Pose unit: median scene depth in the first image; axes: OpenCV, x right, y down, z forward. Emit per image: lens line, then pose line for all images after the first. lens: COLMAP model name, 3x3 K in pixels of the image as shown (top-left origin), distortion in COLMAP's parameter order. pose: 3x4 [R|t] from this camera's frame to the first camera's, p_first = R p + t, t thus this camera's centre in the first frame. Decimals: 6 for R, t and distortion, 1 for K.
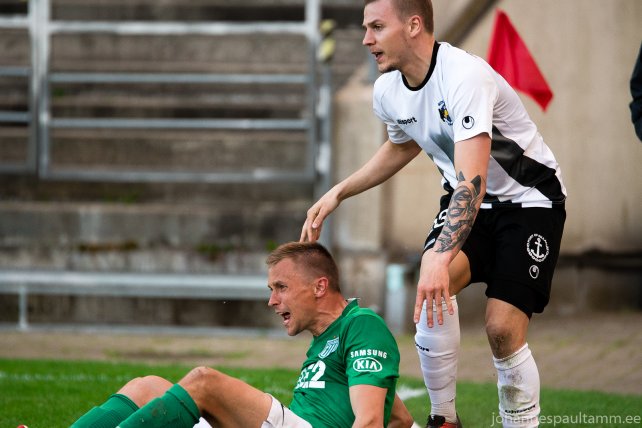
lens RADIAL K [[4019.8, 0, 320.9], [0, 4019.8, 211.7], [0, 0, 1]] dist [0.822973, 0.000000]
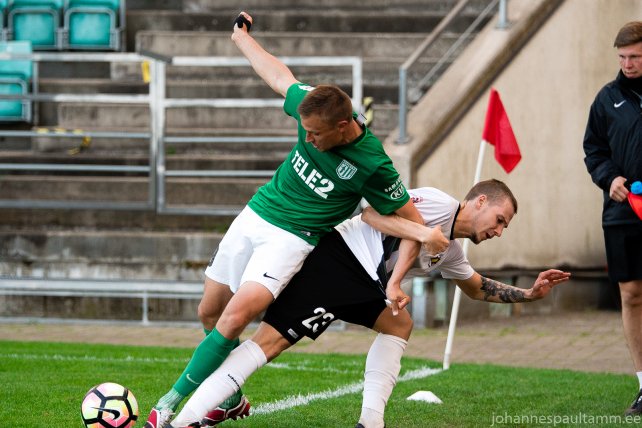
lens RADIAL K [[4019.8, 0, 321.3], [0, 4019.8, 214.4], [0, 0, 1]] dist [0.822973, 0.000000]
pose [[0.999617, -0.002095, -0.027591, 0.023205], [0.001736, 0.999914, -0.013033, 0.009773], [0.027616, 0.012980, 0.999534, -0.357188]]
